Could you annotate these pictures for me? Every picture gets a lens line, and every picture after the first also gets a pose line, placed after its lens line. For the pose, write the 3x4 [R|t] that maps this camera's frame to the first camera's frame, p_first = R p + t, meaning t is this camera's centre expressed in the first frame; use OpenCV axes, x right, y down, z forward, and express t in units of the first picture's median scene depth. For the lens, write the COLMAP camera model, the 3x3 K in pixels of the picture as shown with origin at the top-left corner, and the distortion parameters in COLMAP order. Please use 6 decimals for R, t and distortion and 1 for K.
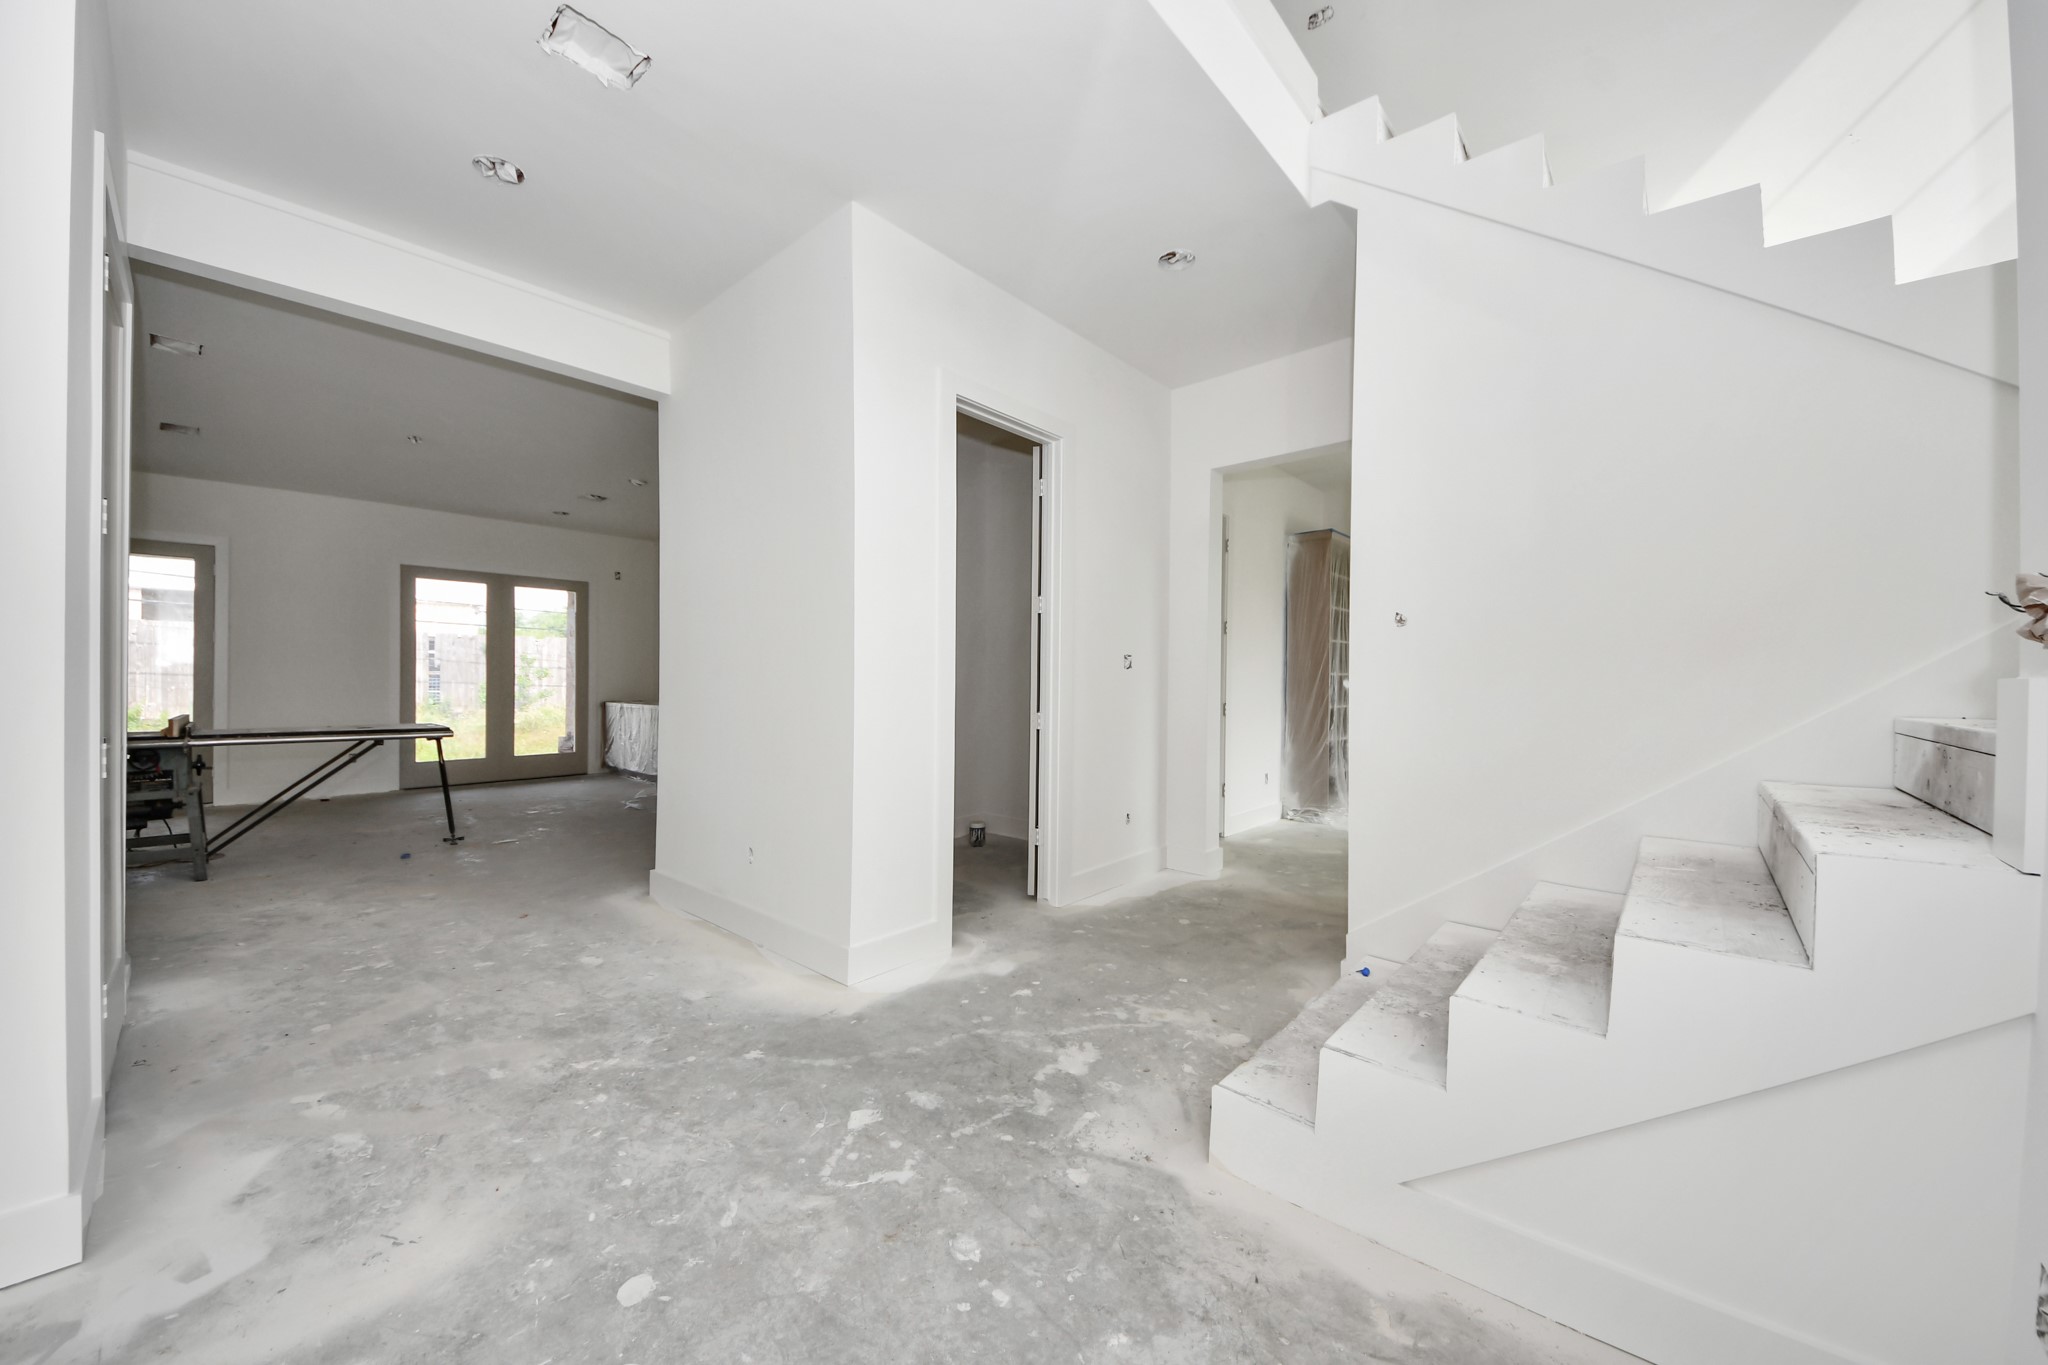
lens RADIAL K [[734.4, 0, 1018.3], [0, 734.4, 682.8], [0, 0, 1]] dist [0.035570, -0.021907]
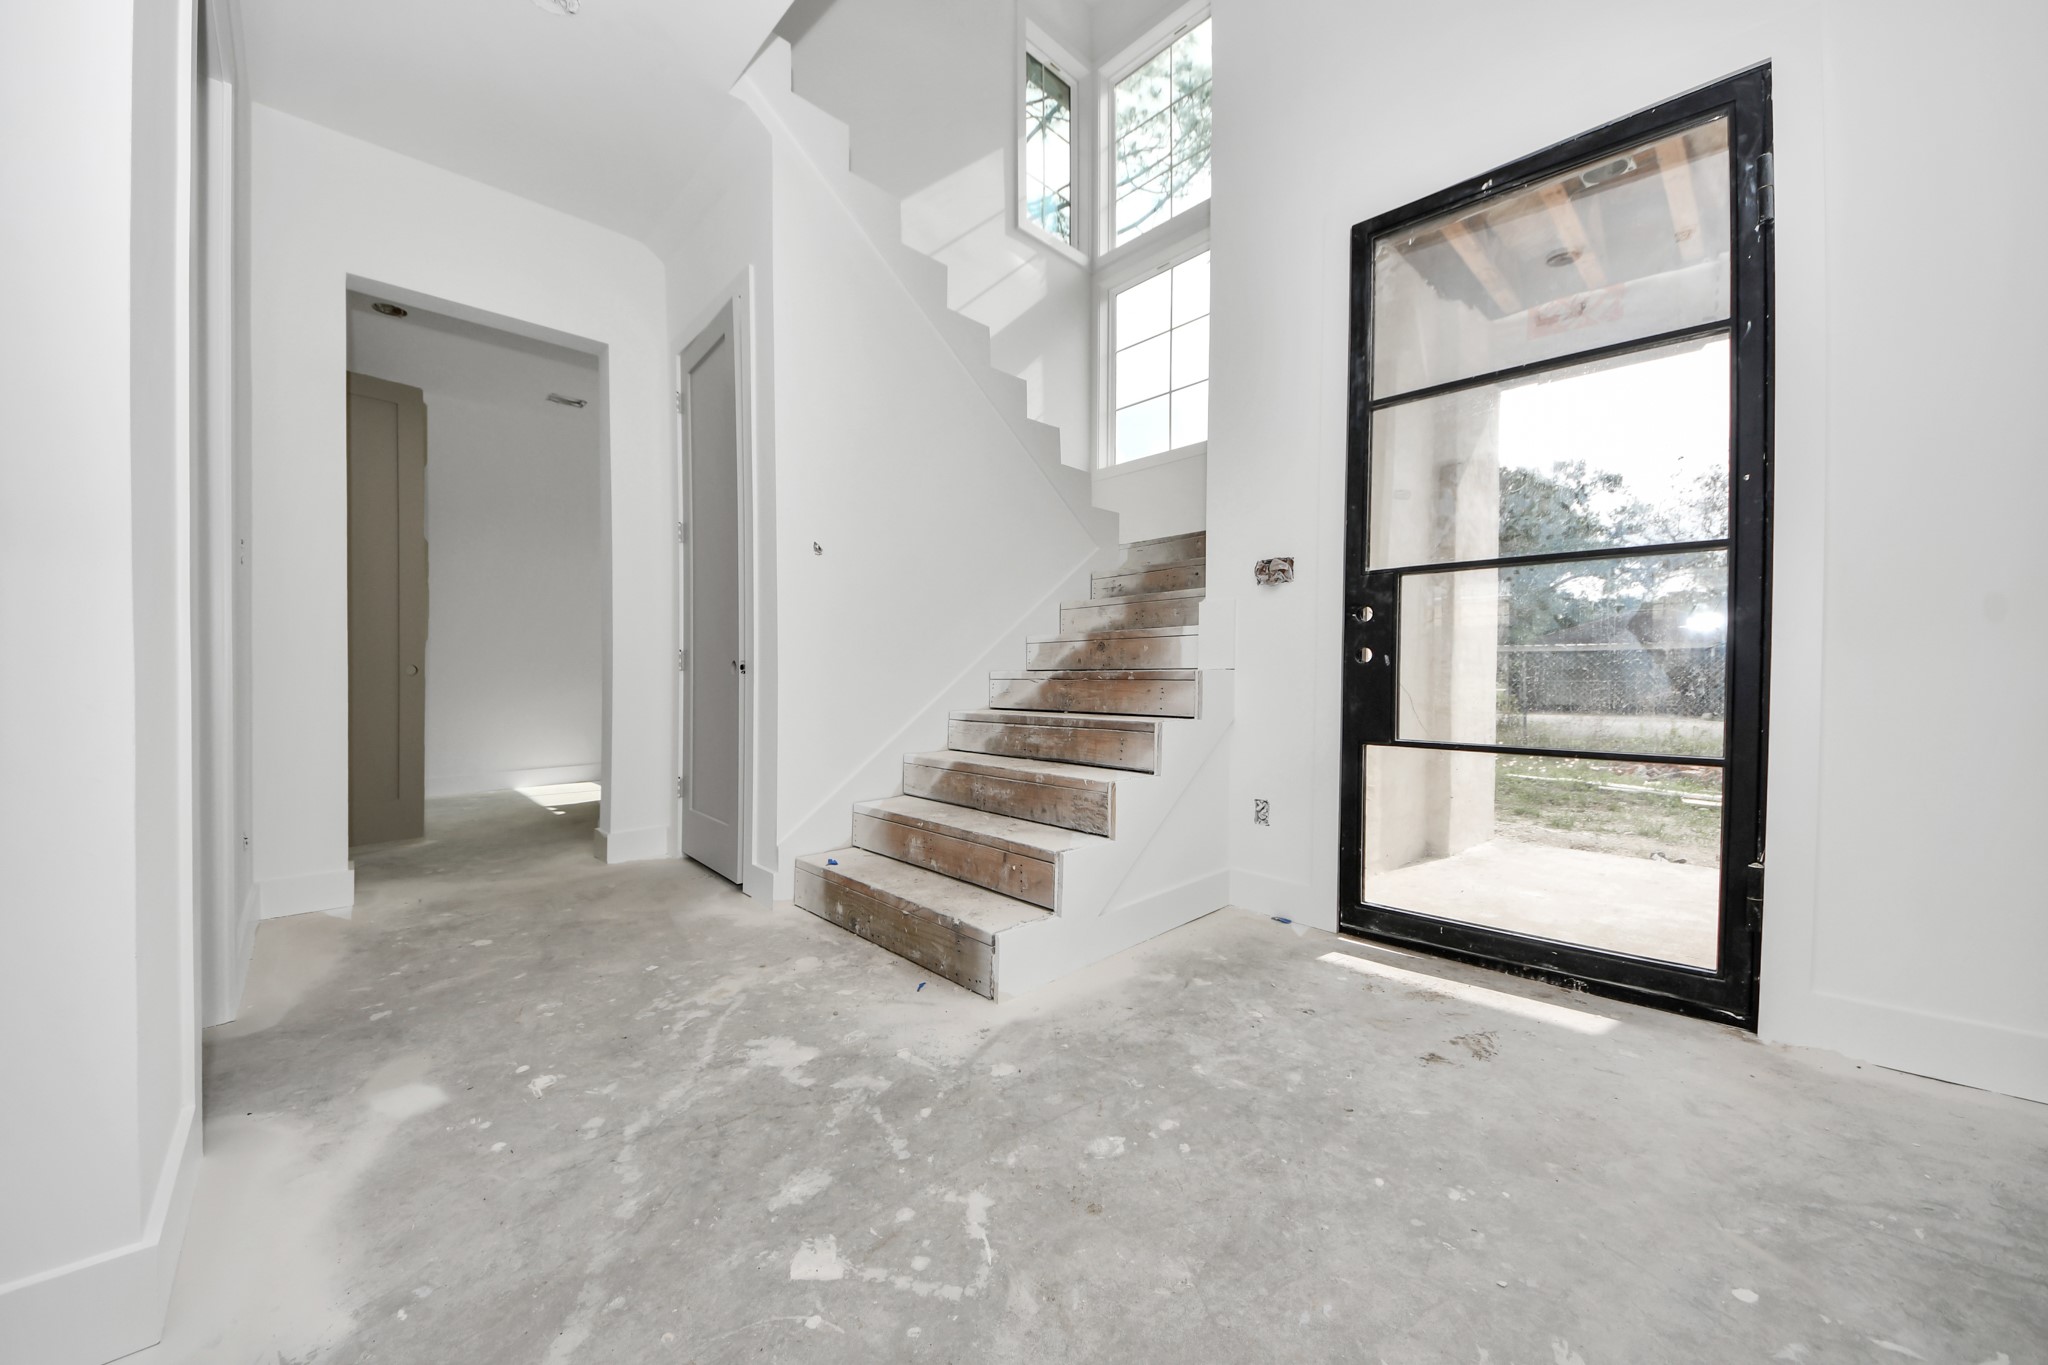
lens RADIAL K [[734.4, 0, 1018.3], [0, 734.4, 682.8], [0, 0, 1]] dist [0.035570, -0.021907]
pose [[0.098344, -0.025946, 0.994814, -0.662827], [0.013728, 0.999600, 0.024713, 0.111612], [-0.995058, 0.011227, 0.098660, 0.687286]]
